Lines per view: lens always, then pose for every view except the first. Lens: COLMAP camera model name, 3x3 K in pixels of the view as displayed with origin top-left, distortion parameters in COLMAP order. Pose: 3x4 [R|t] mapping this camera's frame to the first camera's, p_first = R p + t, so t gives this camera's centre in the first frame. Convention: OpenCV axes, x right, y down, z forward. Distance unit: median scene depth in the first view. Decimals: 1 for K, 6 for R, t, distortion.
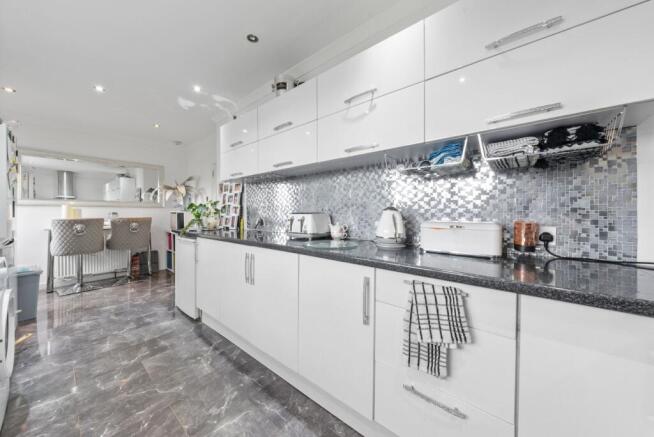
lens RADIAL K [[226.4, 0, 326.0], [0, 226.4, 210.7], [0, 0, 1]] dist [-0.001760, 0.000011]
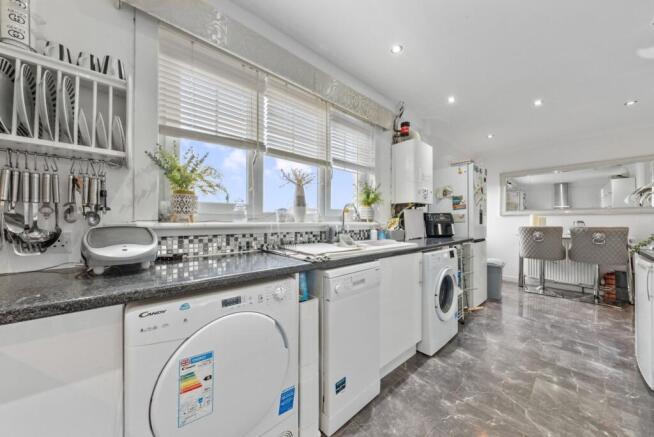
lens RADIAL K [[222.4, 0, 330.1], [0, 222.4, 219.0], [0, 0, 1]] dist [-0.000194, 0.000191]
pose [[-0.146373, -0.015149, -0.989113, 0.182907], [0.011555, 0.999788, -0.017022, 0.007160], [0.989162, -0.013921, -0.146167, 0.225494]]
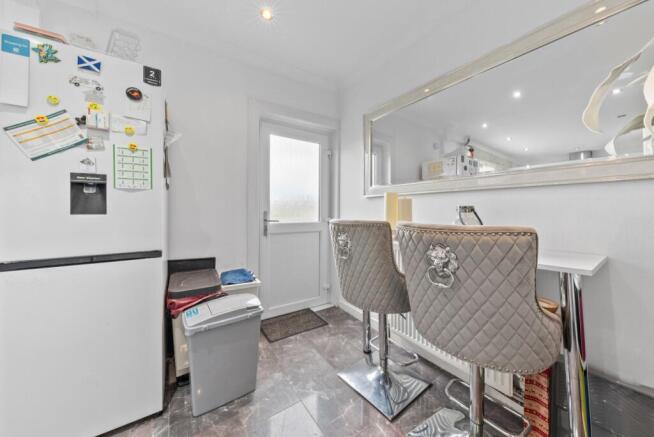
lens RADIAL K [[226.4, 0, 326.0], [0, 226.4, 210.7], [0, 0, 1]] dist [-0.001760, 0.000011]
pose [[-0.278276, -0.006743, -0.960477, -0.924614], [0.003675, 0.999961, -0.008085, 0.021635], [0.960494, -0.005780, -0.278241, 1.544312]]
